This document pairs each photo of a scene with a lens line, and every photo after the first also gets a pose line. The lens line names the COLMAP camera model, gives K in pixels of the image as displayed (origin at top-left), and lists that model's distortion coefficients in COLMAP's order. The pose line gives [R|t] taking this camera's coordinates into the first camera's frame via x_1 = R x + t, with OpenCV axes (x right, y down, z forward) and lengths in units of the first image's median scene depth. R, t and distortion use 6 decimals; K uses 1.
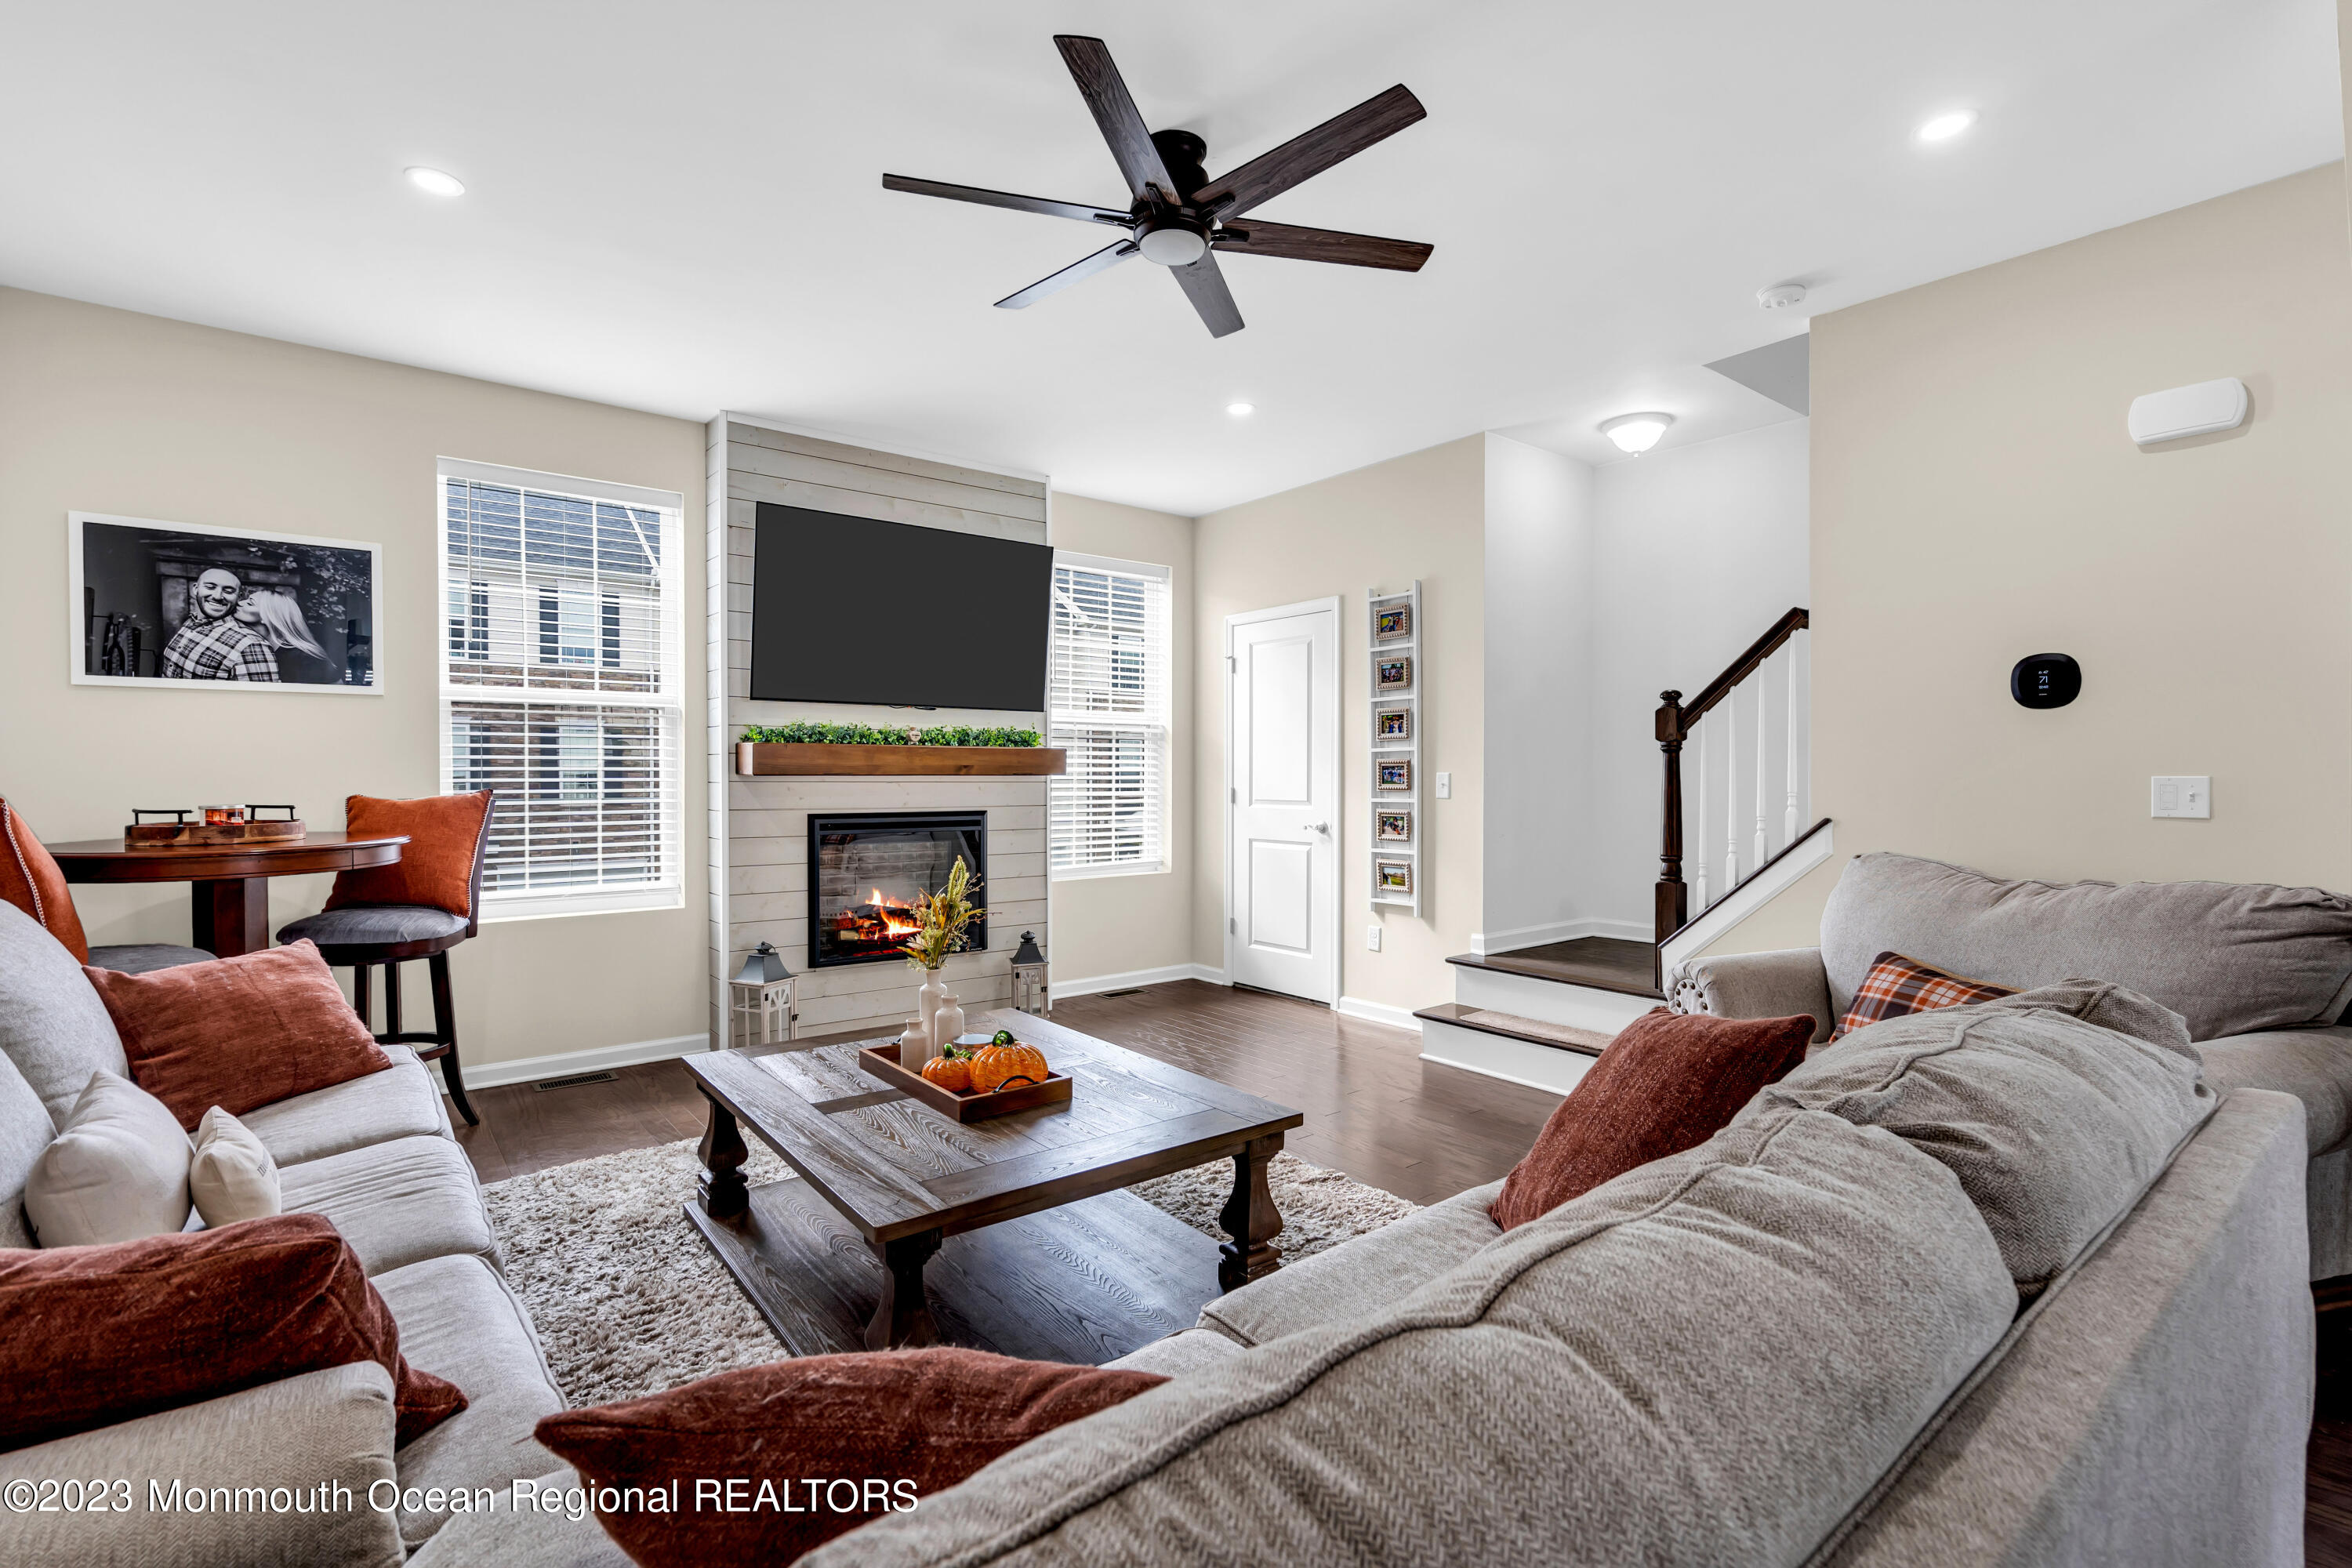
lens RADIAL K [[1069.0, 0, 1172.1], [0, 1069.0, 785.0], [0, 0, 1]] dist [-0.004694, 0.002169]
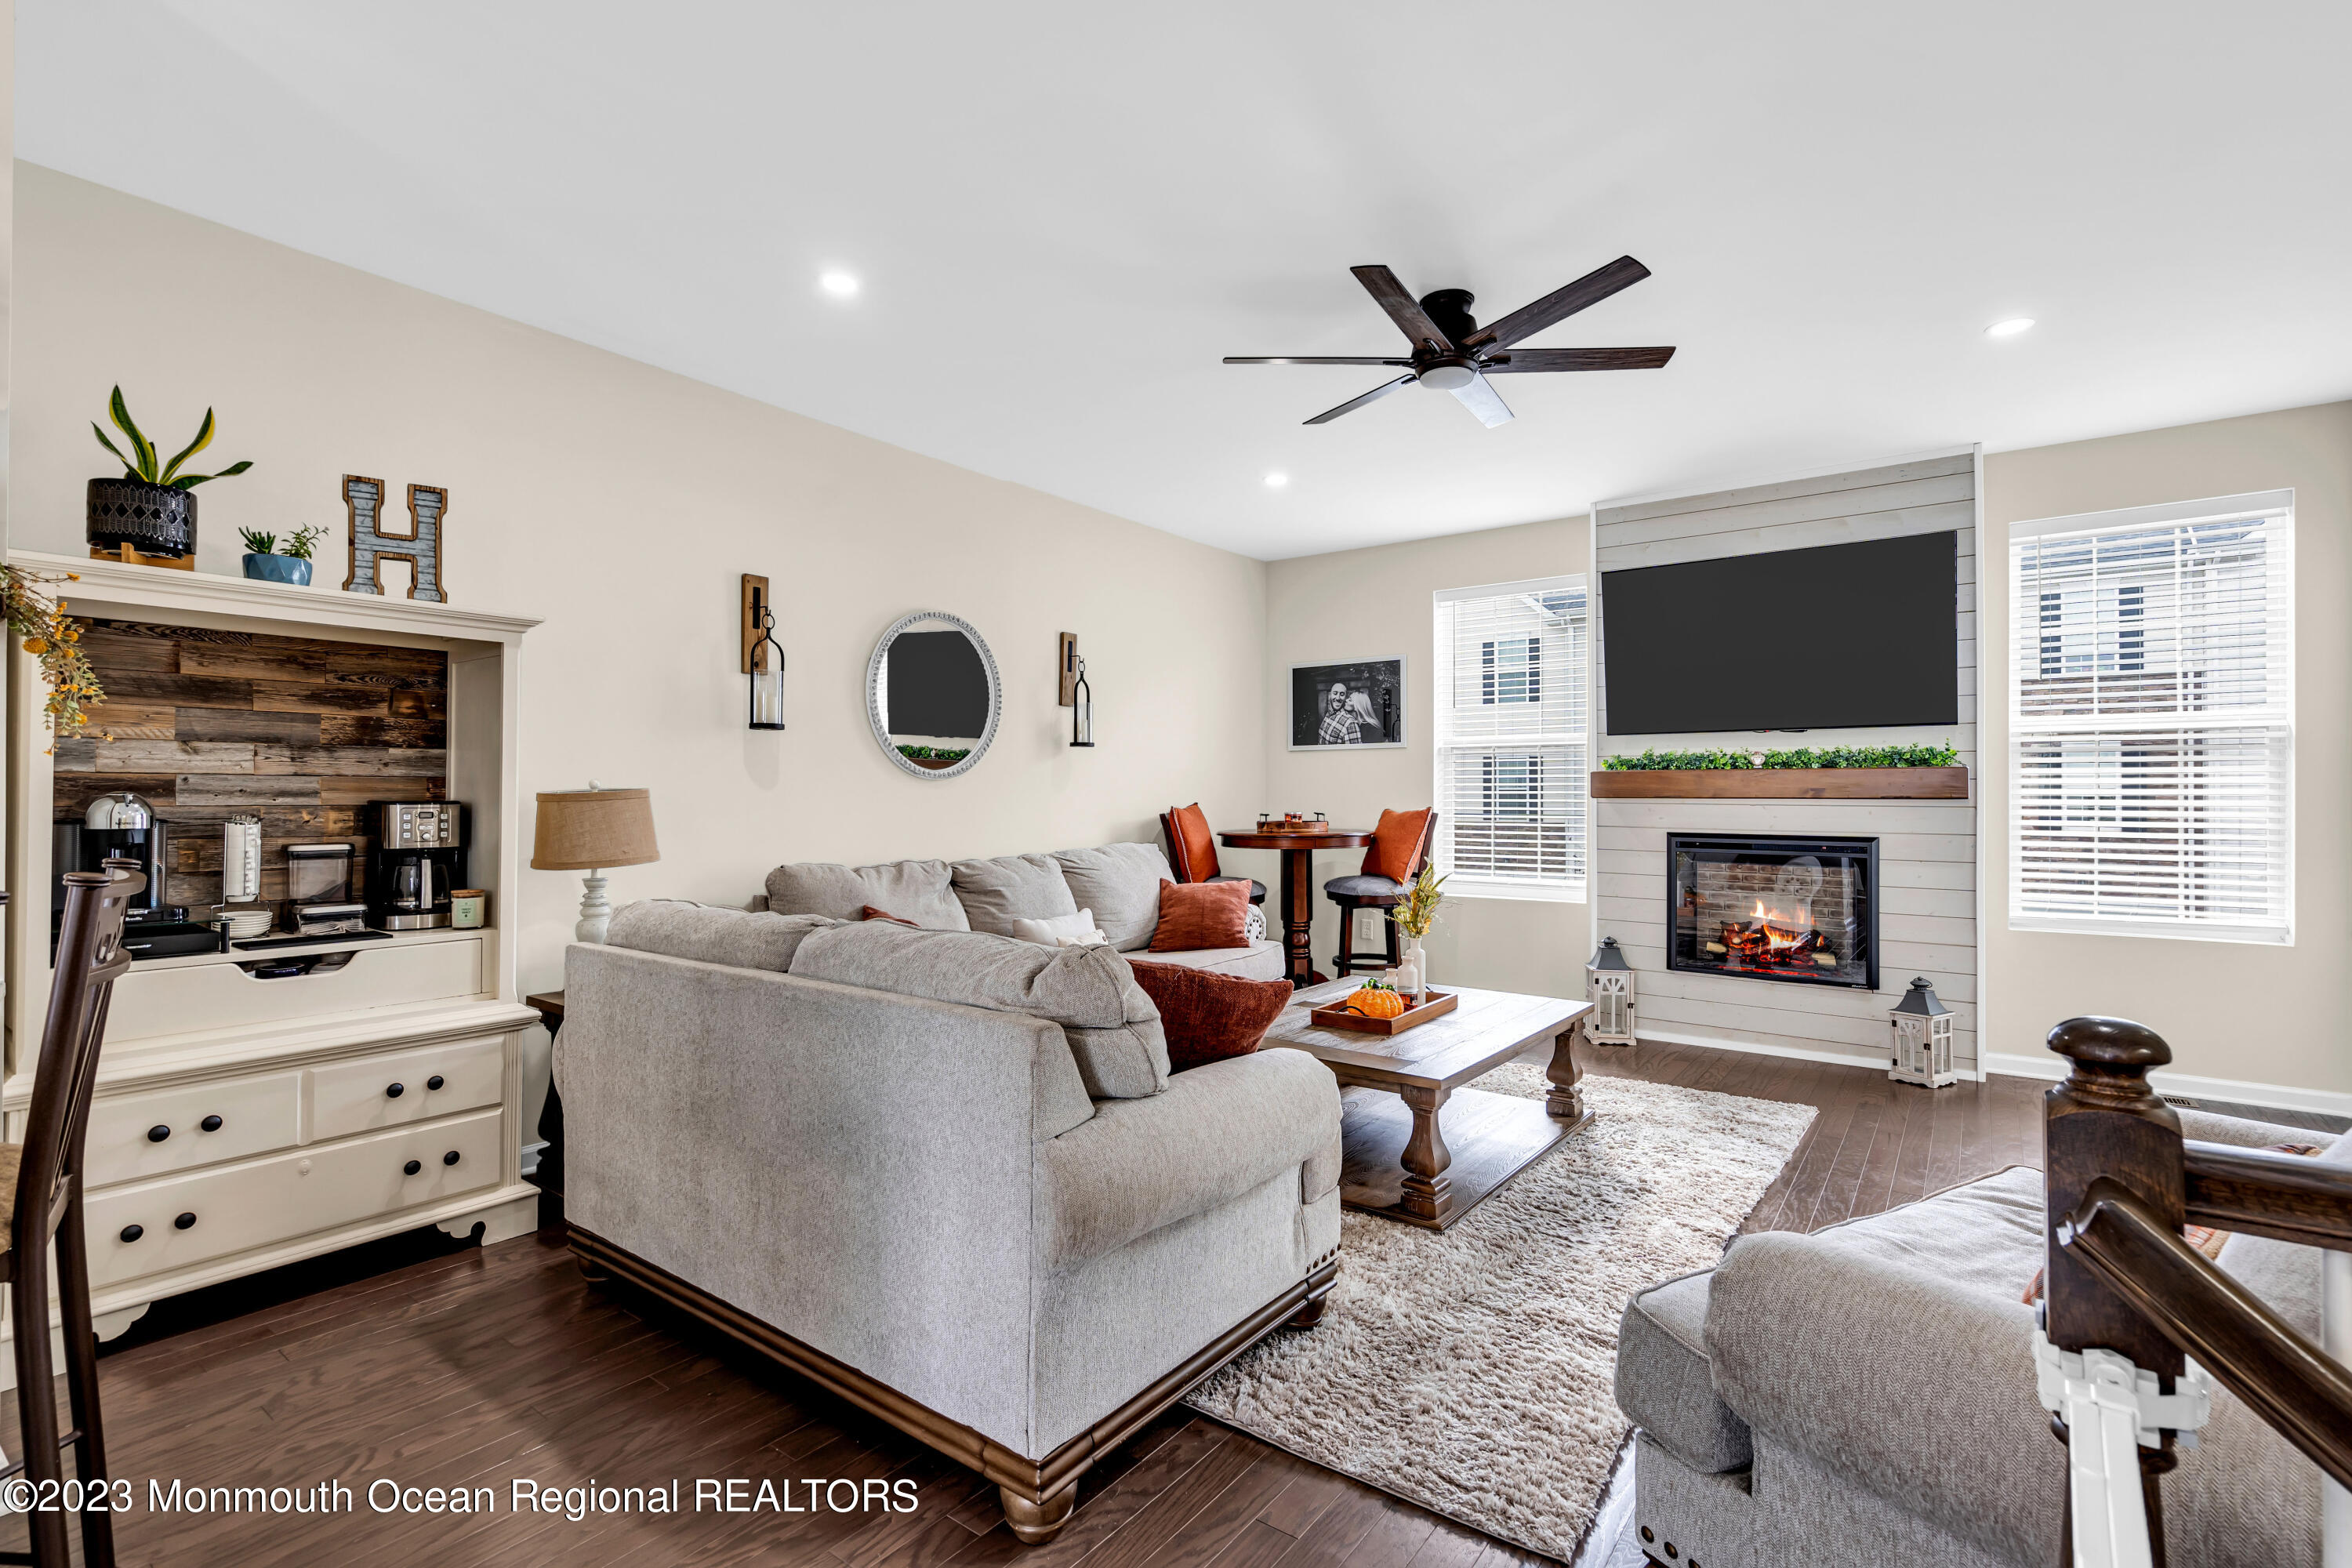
lens RADIAL K [[1069.0, 0, 1187.0], [0, 1069.0, 791.8], [0, 0, 1]] dist [-0.004694, 0.002169]
pose [[0.266769, -0.000809, -0.963760, 0.766209], [-0.010020, 0.999943, -0.003612, -0.008120], [0.963709, 0.010621, 0.266745, 0.260065]]
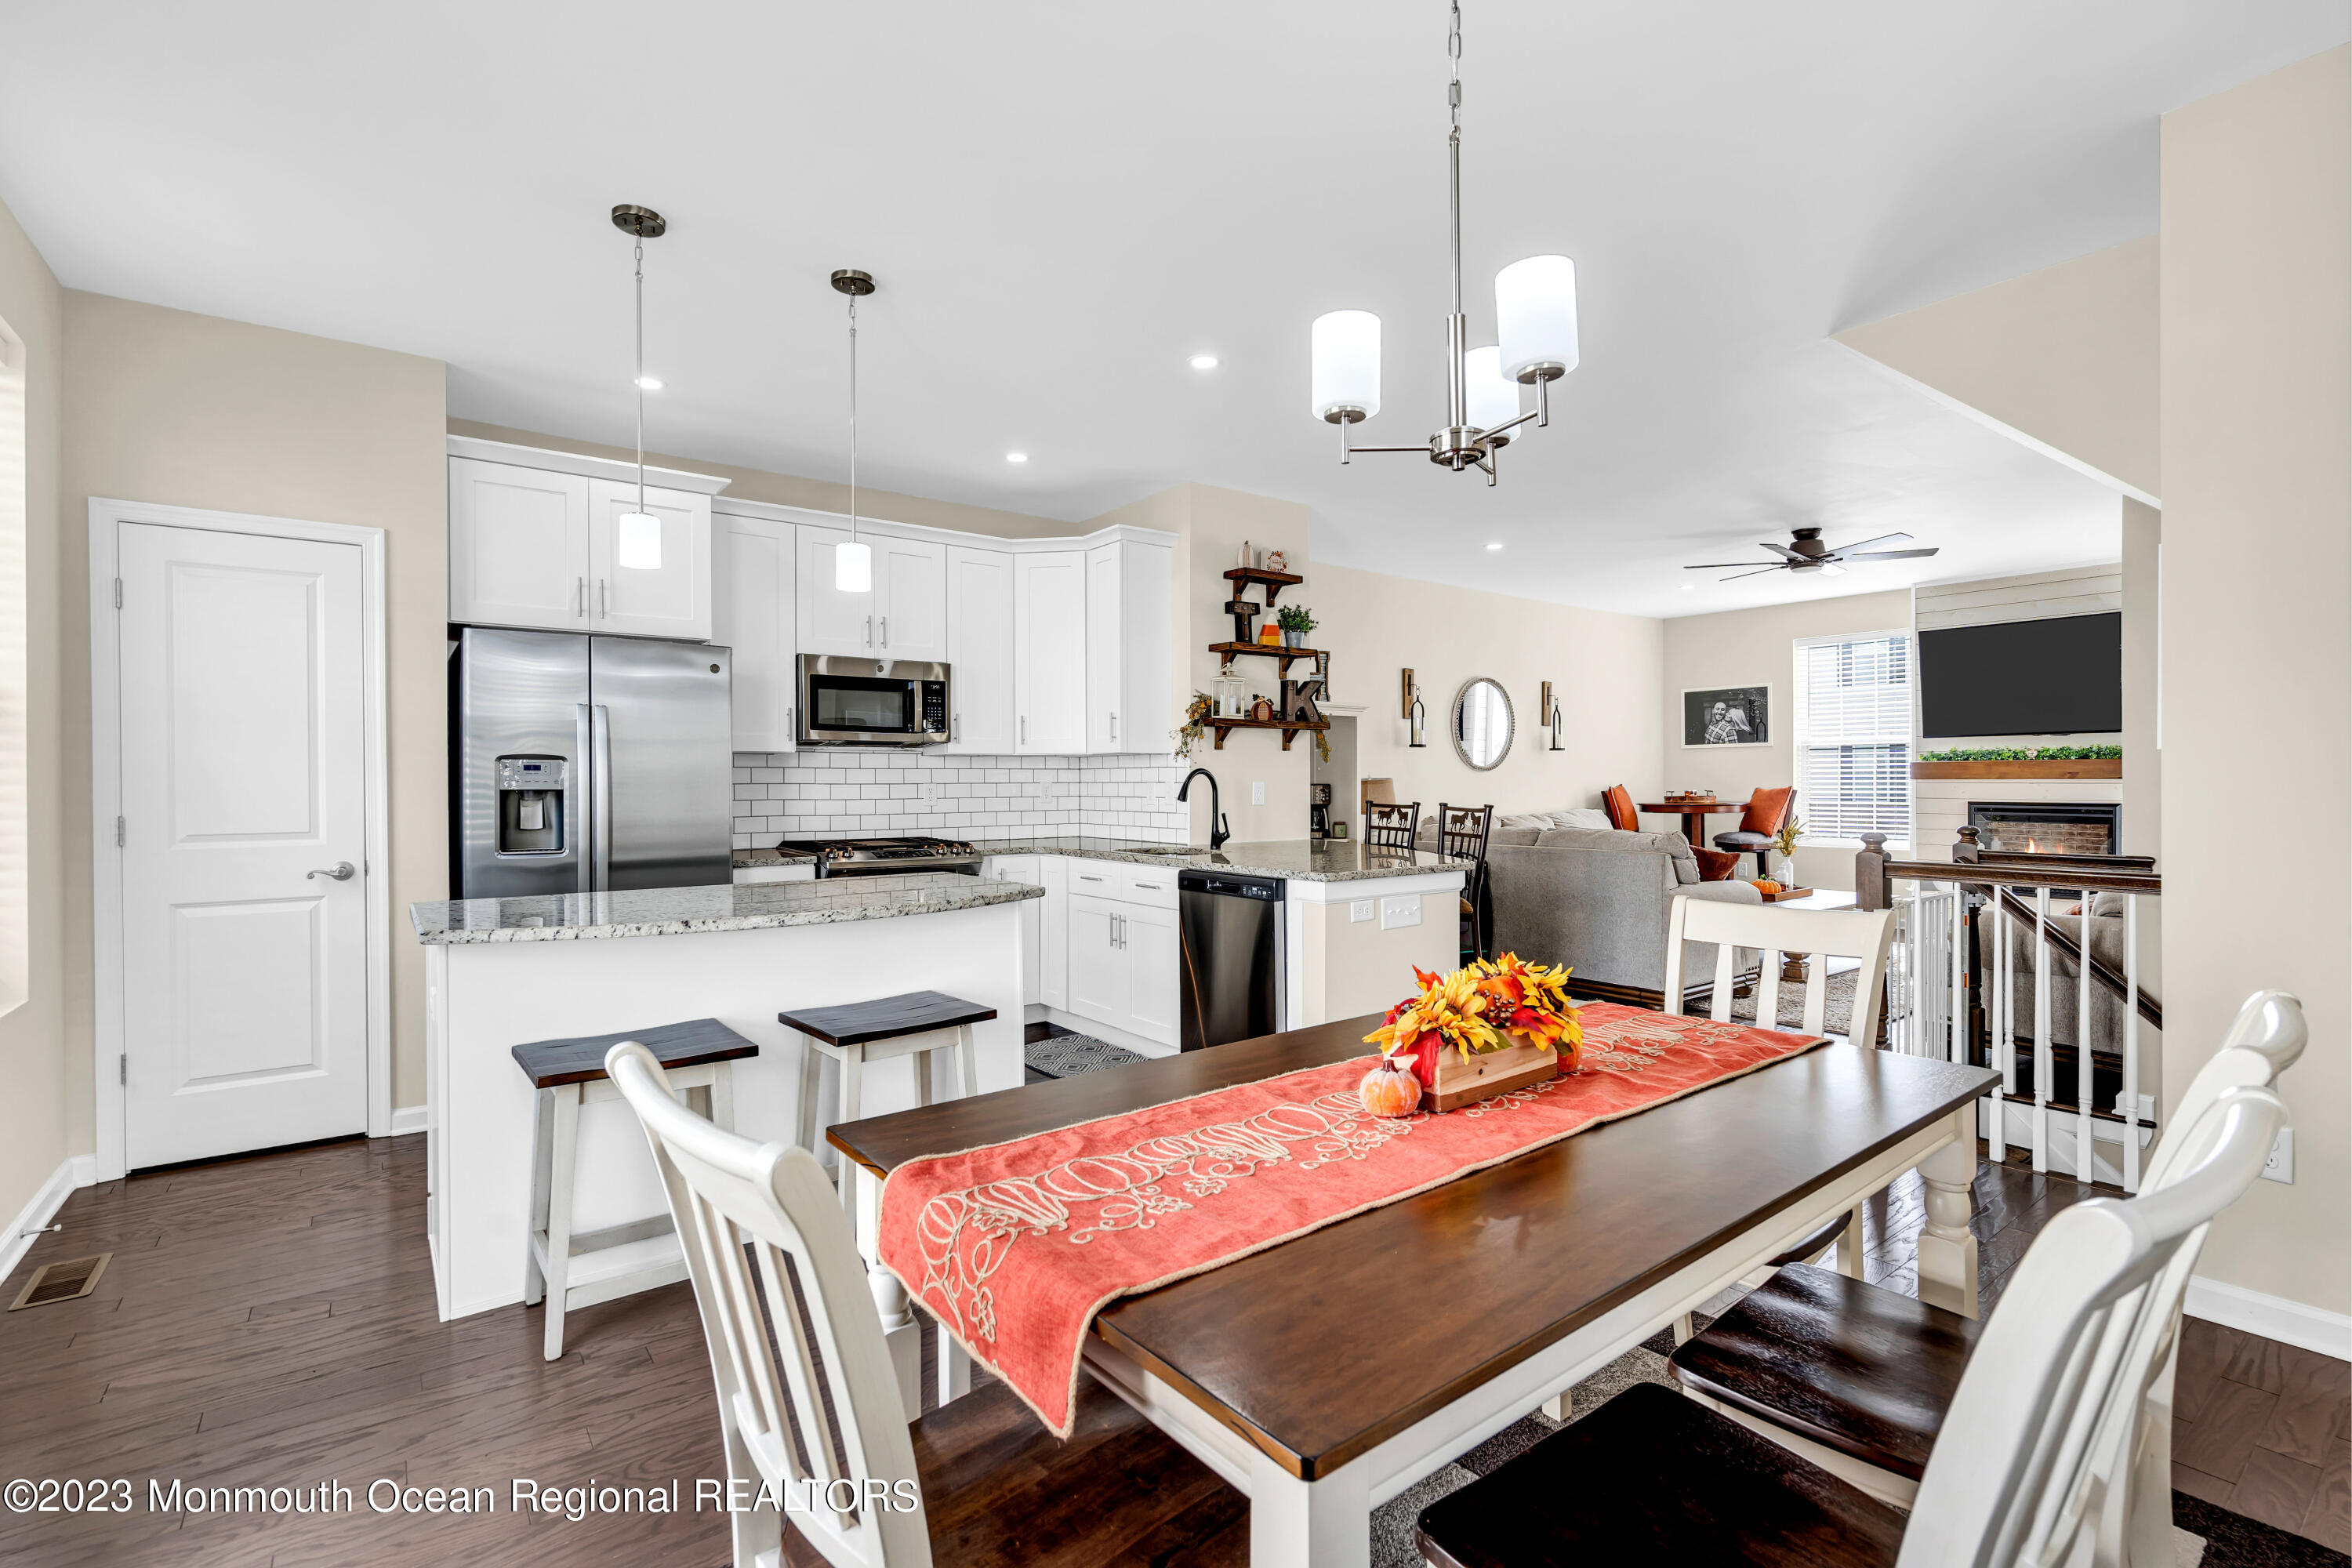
lens RADIAL K [[1069.0, 0, 1172.8], [0, 1069.0, 787.2], [0, 0, 1]] dist [-0.004694, 0.002169]
pose [[-0.019169, 0.007335, -0.999789, 1.746014], [-0.003386, 0.999967, 0.007401, -0.004724], [0.999811, 0.003527, -0.019143, -0.305428]]
